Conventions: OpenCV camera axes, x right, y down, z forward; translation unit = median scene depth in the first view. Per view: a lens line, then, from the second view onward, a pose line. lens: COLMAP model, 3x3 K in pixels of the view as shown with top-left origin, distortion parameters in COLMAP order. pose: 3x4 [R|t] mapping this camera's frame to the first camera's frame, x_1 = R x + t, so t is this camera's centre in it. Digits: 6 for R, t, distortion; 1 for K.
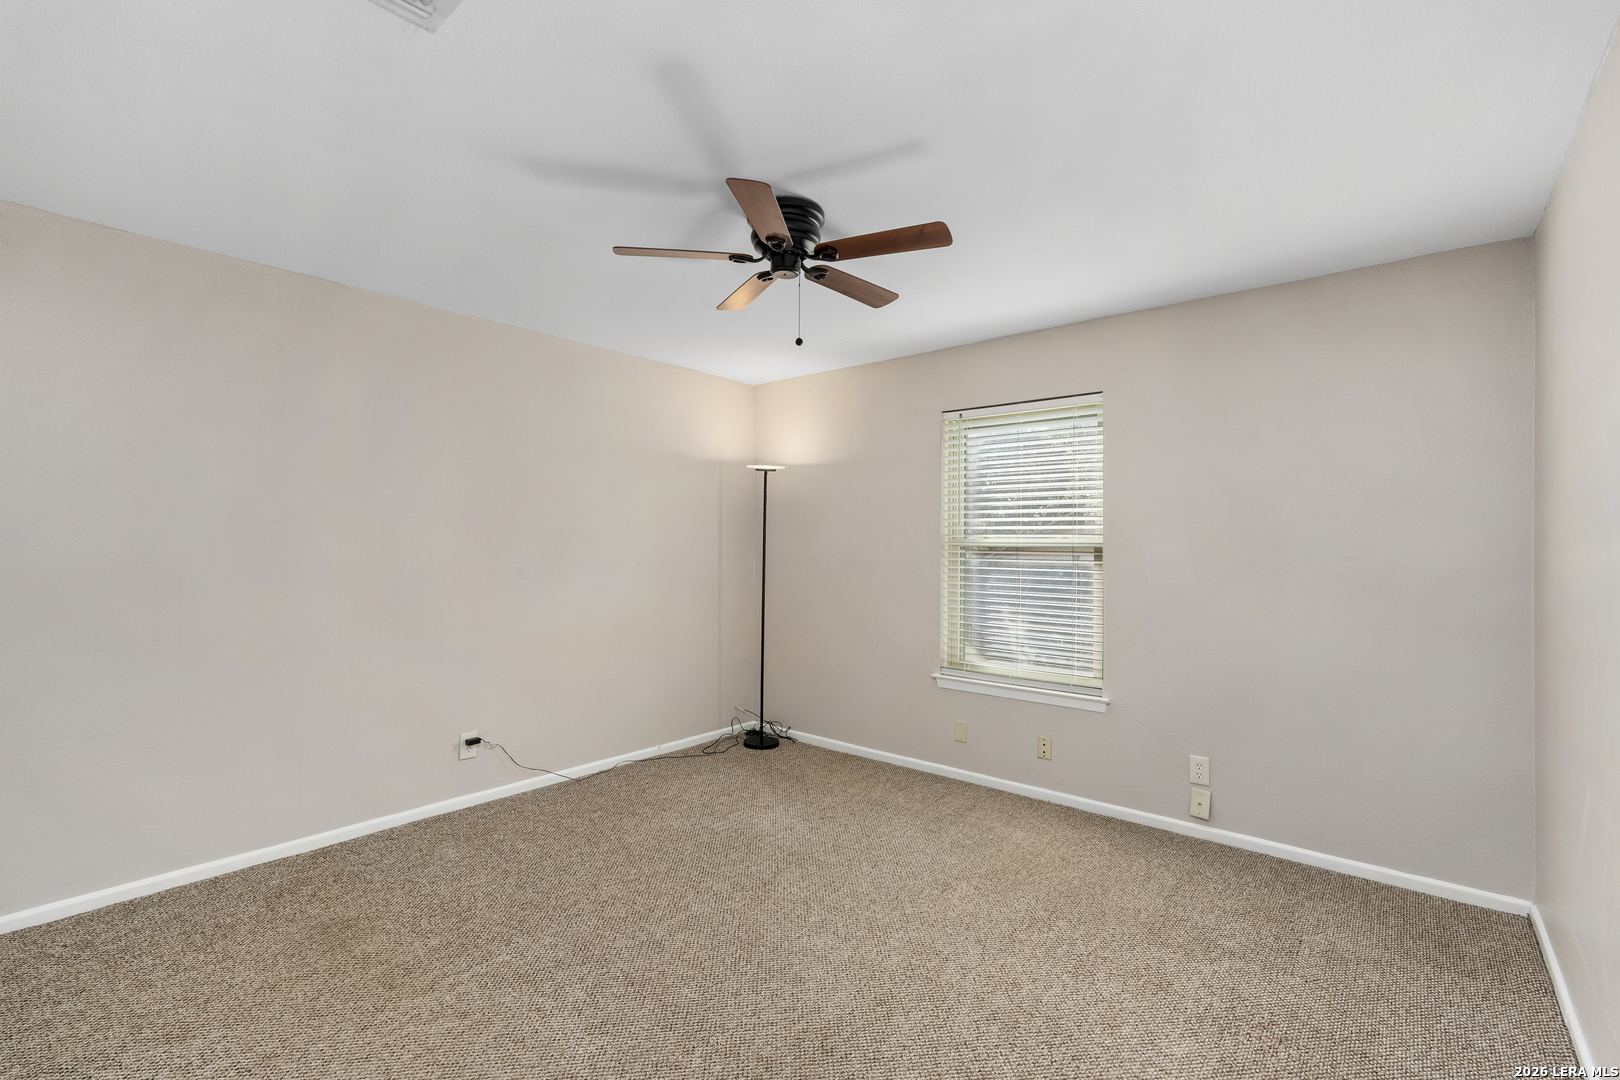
lens RADIAL K [[711.8, 0, 811.2], [0, 711.8, 540.8], [0, 0, 1]] dist [-0.003167, -0.000092]
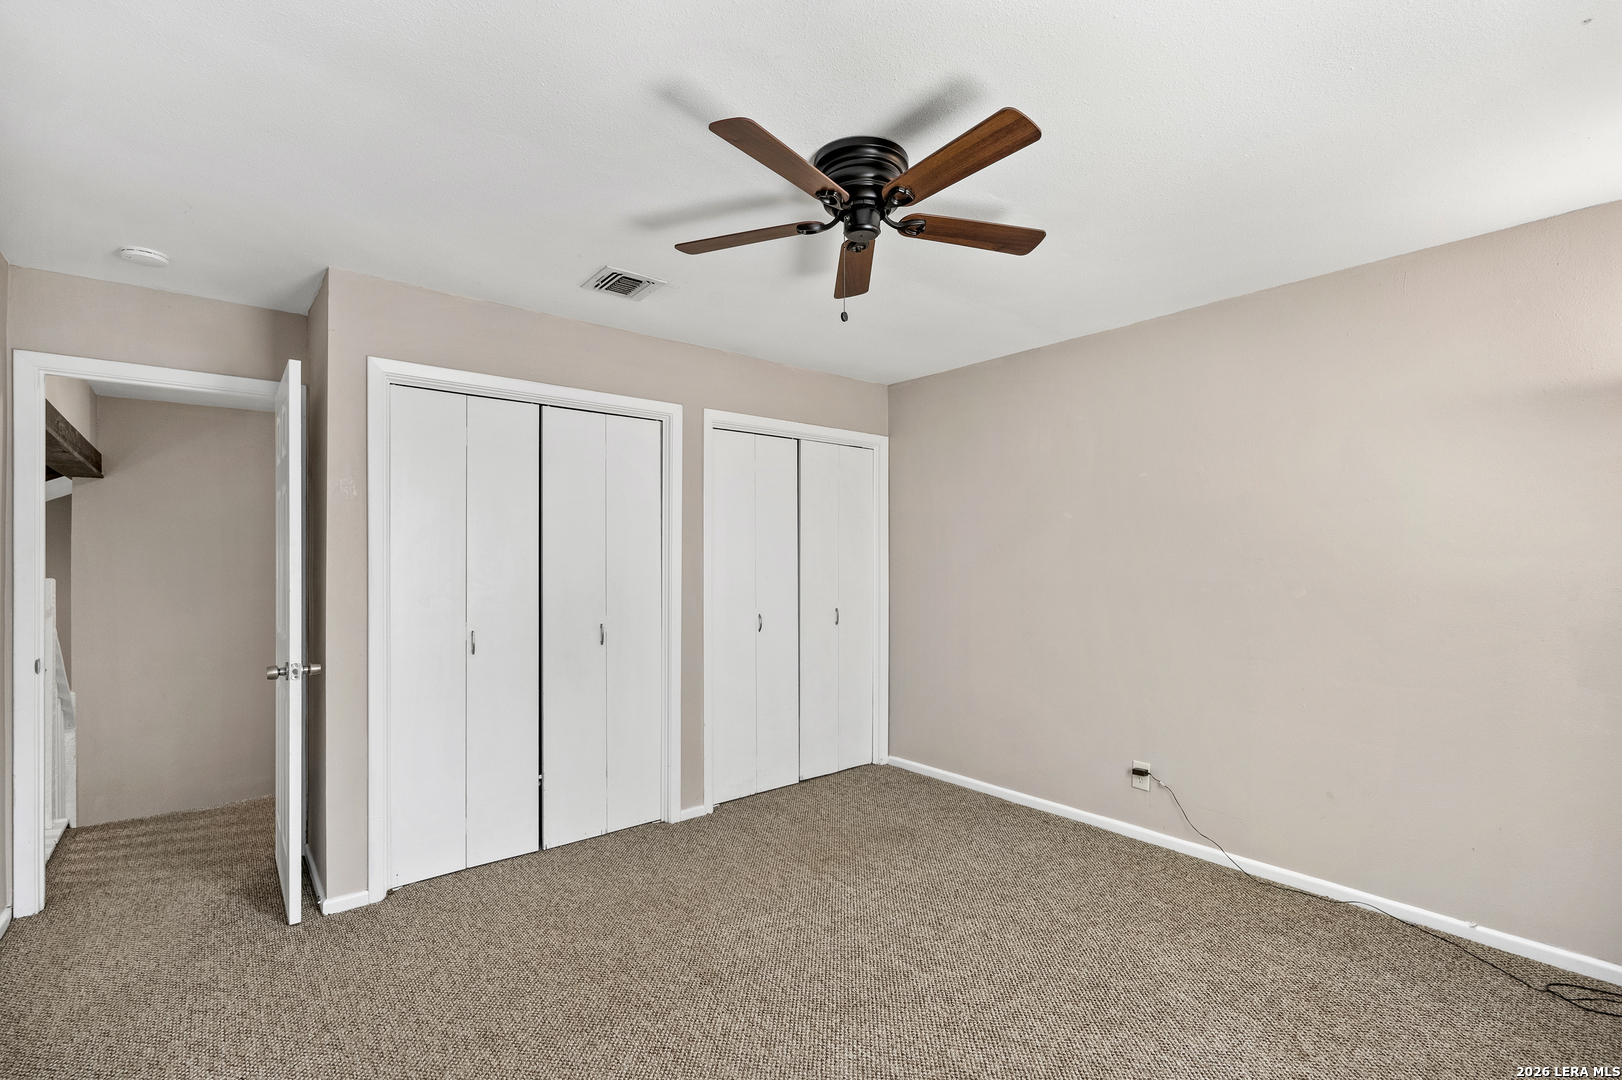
lens RADIAL K [[712.7, 0, 812.0], [0, 712.7, 550.7], [0, 0, 1]] dist [-0.003167, -0.000092]
pose [[-0.158666, -0.011841, -0.987261, 0.569701], [0.003780, 0.999913, -0.012600, -0.002438], [0.987325, -0.005731, -0.158608, 0.770879]]
